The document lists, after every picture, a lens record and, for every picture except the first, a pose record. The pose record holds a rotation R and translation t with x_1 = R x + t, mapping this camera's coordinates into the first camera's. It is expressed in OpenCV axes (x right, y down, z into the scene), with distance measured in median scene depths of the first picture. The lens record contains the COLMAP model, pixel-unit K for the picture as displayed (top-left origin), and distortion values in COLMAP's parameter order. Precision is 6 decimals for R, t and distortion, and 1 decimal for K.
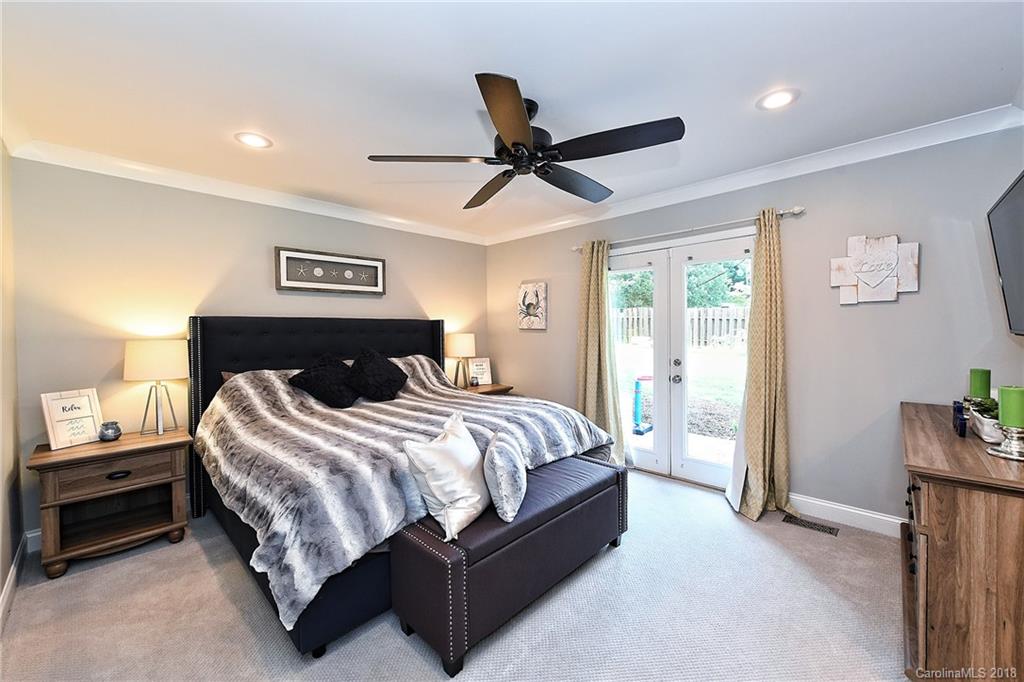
lens RADIAL K [[404.6, 0, 512.0], [0, 404.6, 341.0], [0, 0, 1]] dist [-0.000218, -0.000025]
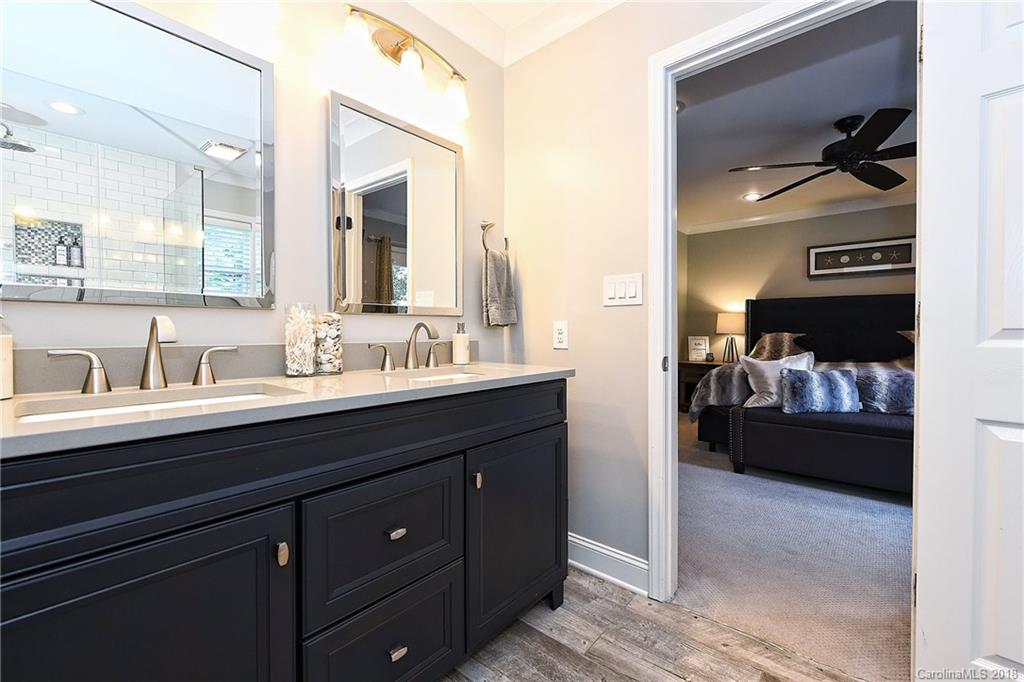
lens RADIAL K [[425.3, 0, 512.0], [0, 425.3, 341.0], [0, 0, 1]] dist [-0.000153, -0.000024]
pose [[0.038210, 0.032666, -0.998736, 1.017856], [-0.018665, 0.999315, 0.031971, 0.076876], [0.999095, 0.017420, 0.038793, -0.100767]]
